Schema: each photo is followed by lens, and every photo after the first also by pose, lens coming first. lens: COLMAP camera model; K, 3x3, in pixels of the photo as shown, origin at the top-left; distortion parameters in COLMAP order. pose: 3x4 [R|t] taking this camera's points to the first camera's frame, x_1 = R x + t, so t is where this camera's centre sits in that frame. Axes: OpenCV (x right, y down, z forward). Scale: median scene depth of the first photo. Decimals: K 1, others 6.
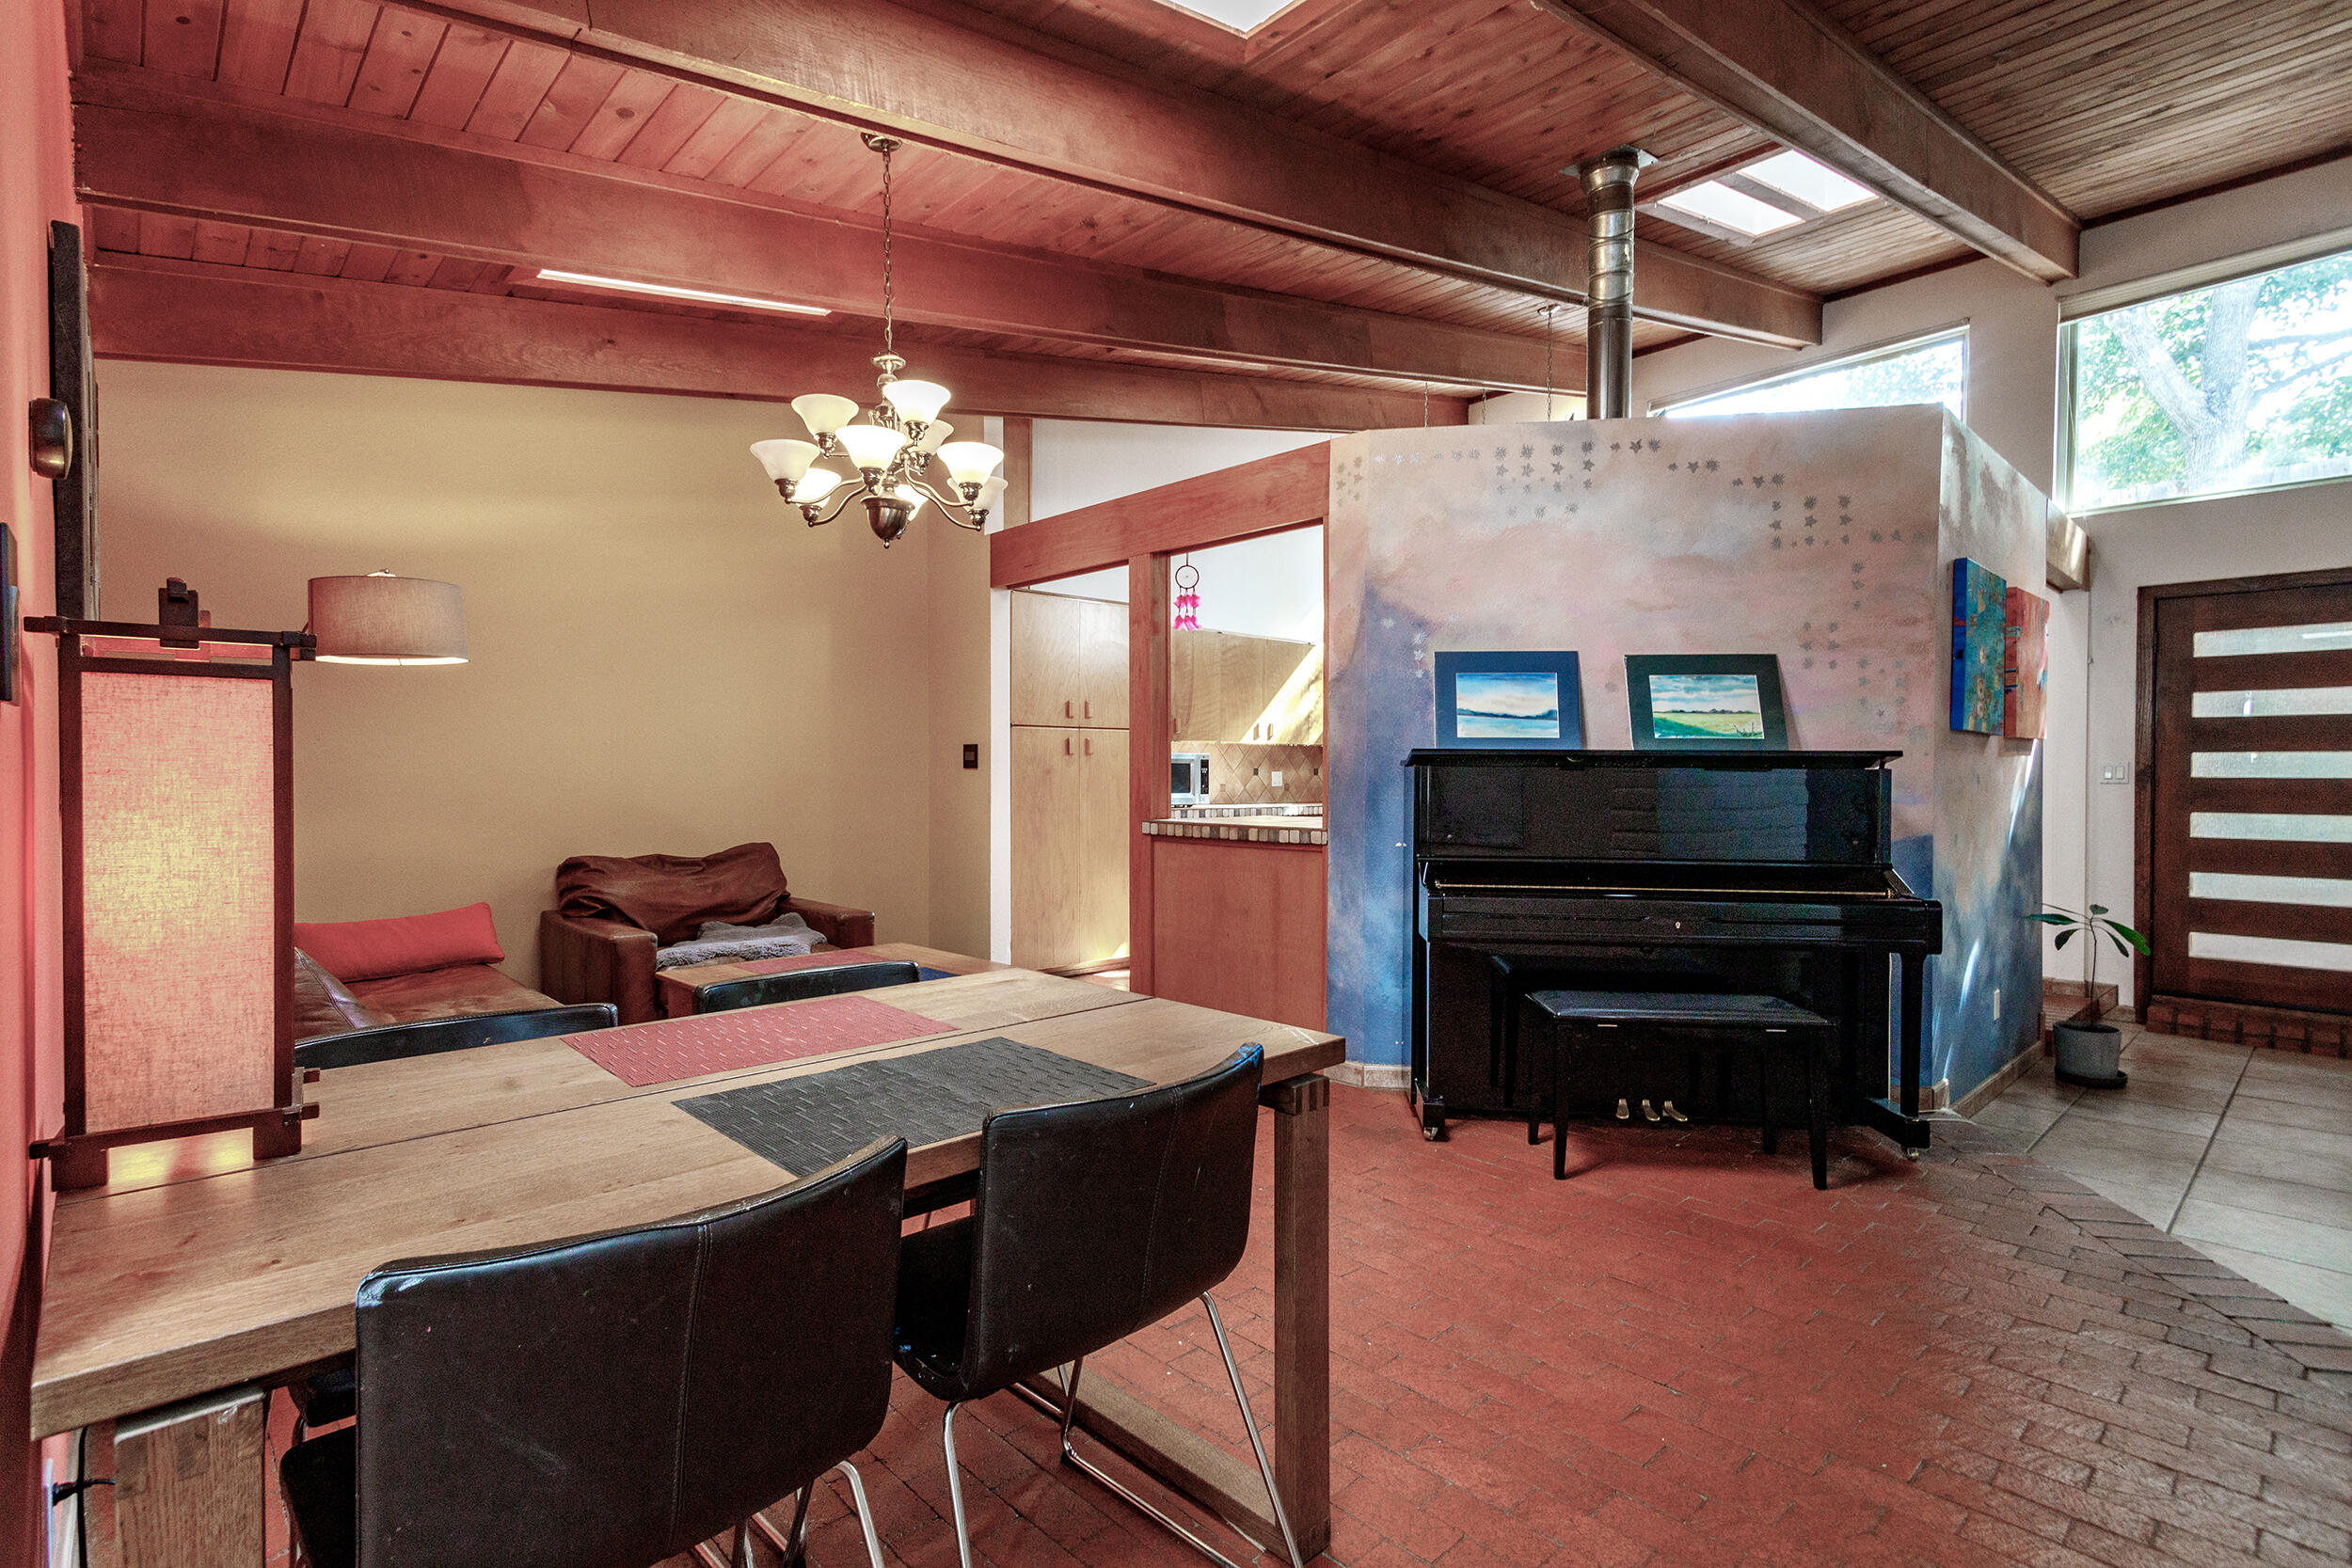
lens RADIAL K [[1140.2, 0, 1184.2], [0, 1140.2, 774.8], [0, 0, 1]] dist [0.013955, 0.000200]
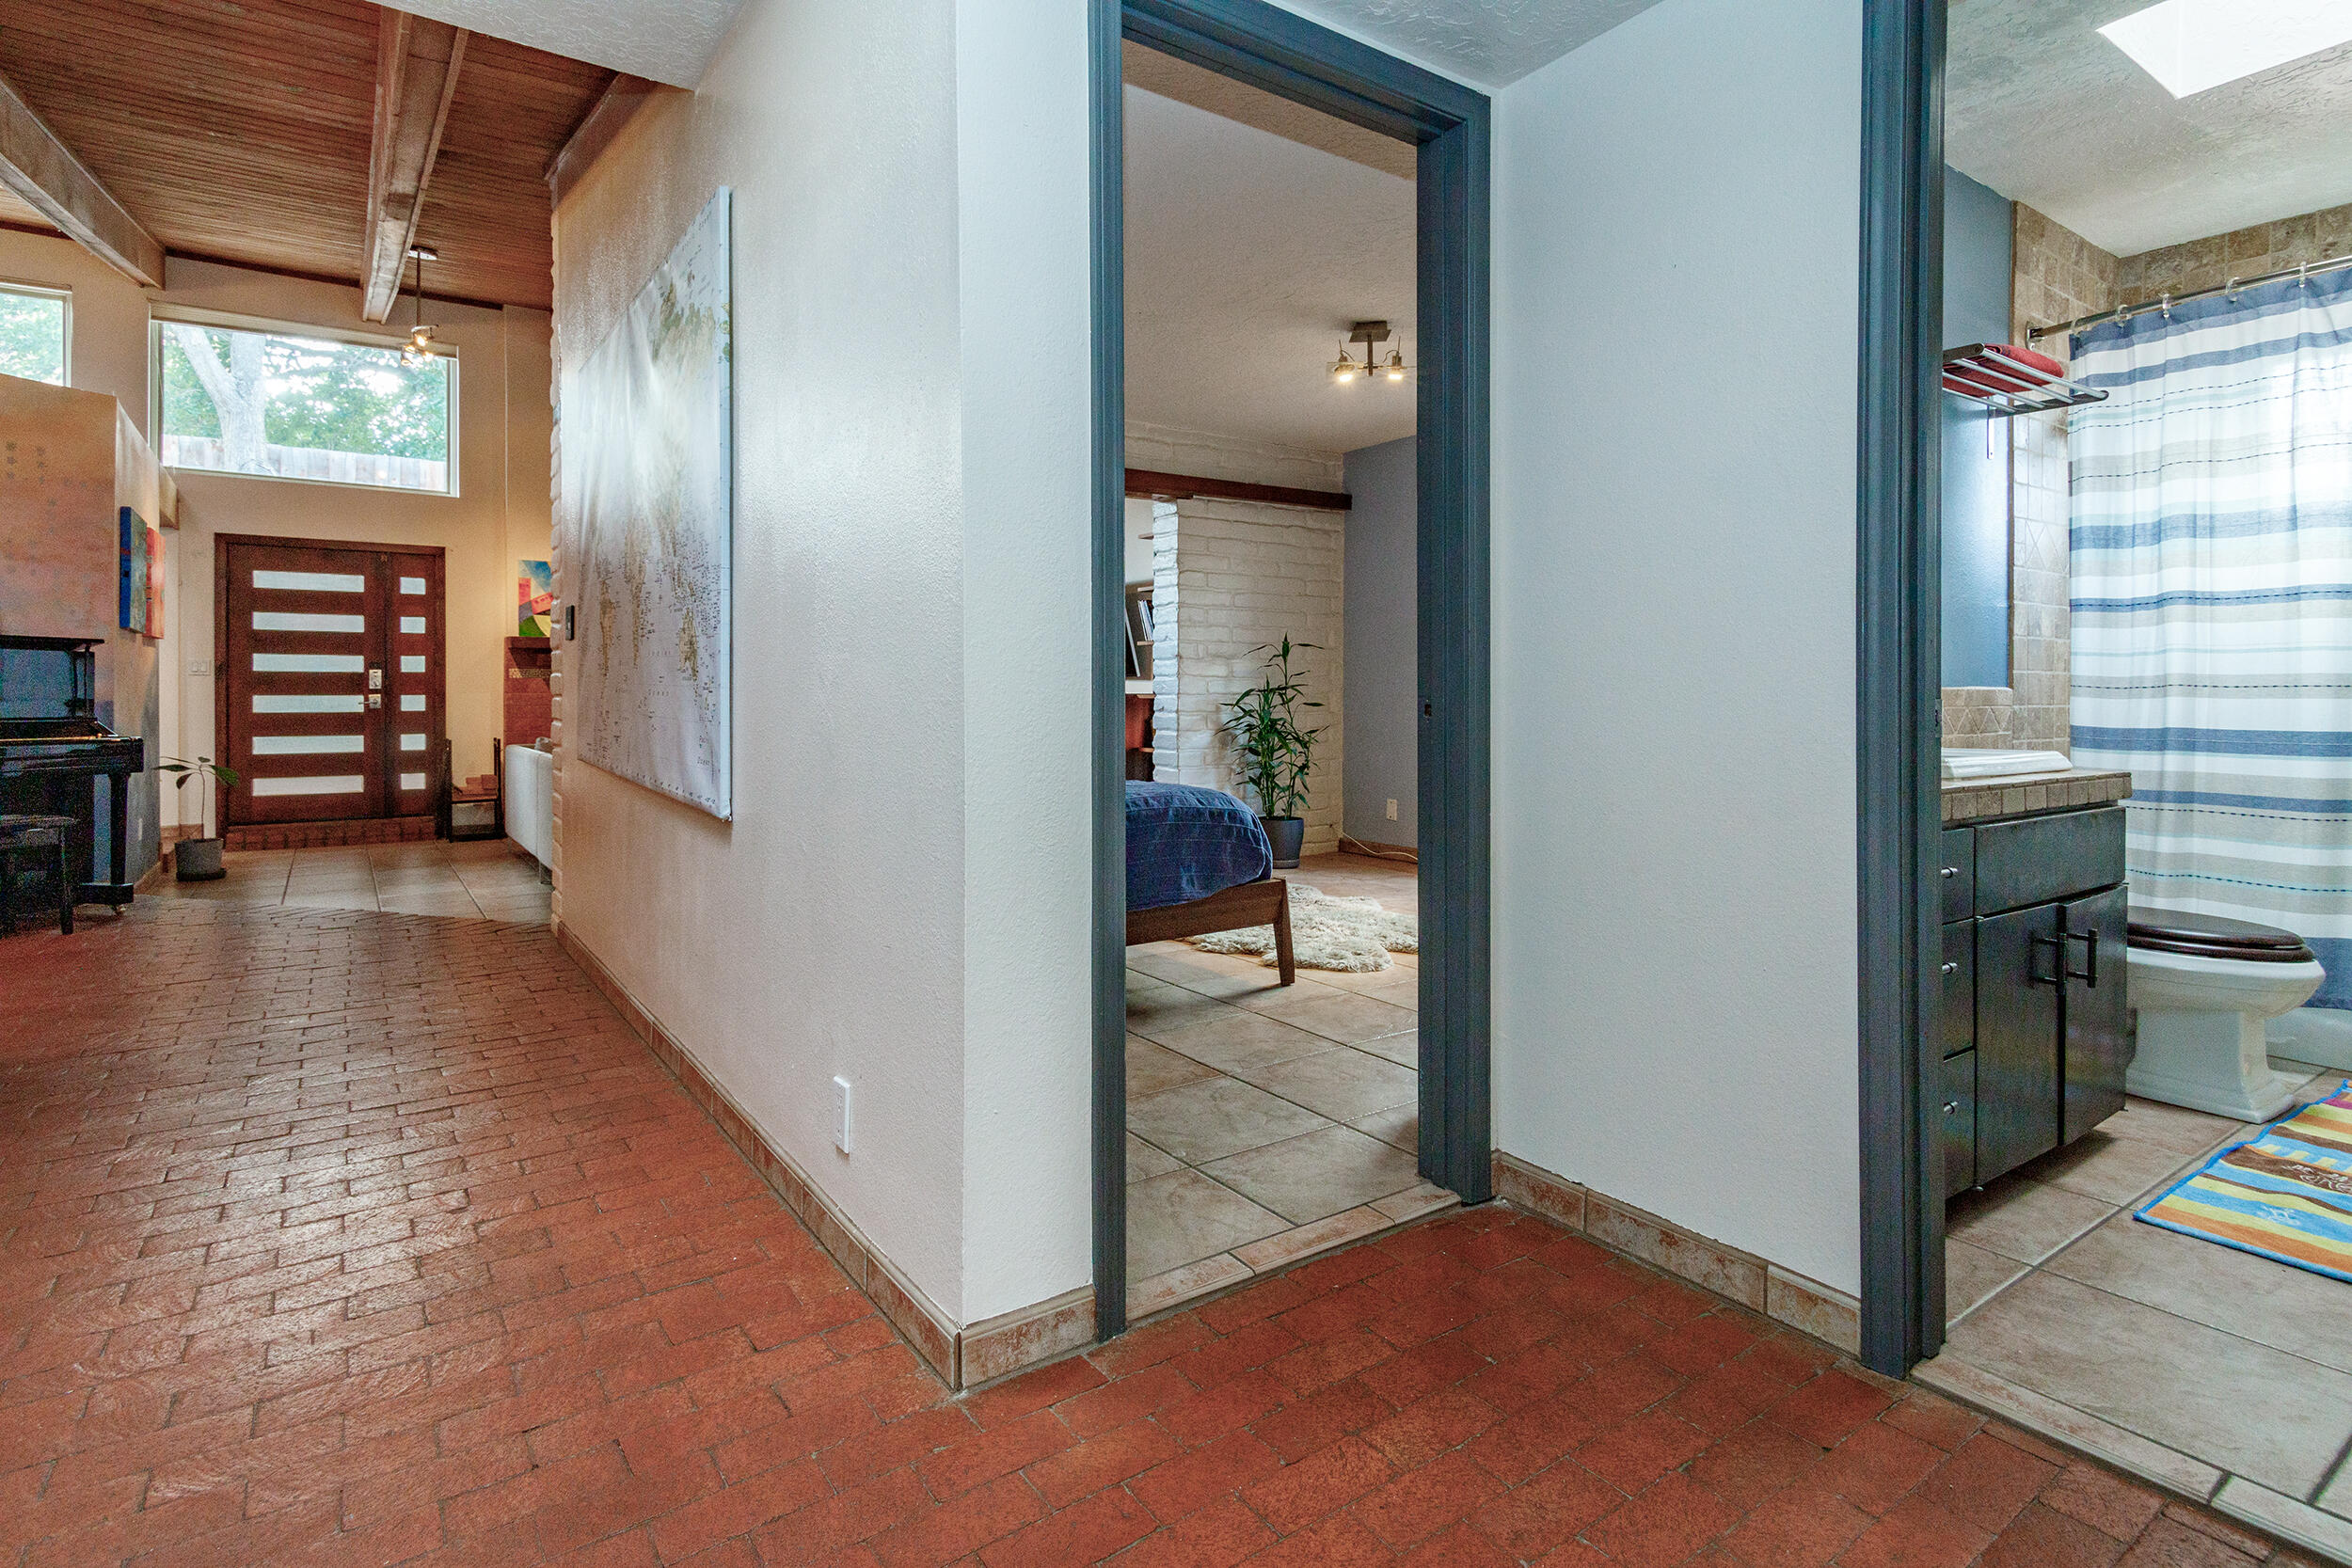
lens RADIAL K [[1206.5, 0, 1192.8], [0, 1206.5, 698.9], [0, 0, 1]] dist [0.017389, -0.001180]
pose [[0.149241, -0.006315, 0.988781, -0.449192], [0.004501, 0.999974, 0.005707, 0.033878], [-0.988791, 0.003599, 0.149265, -0.380025]]
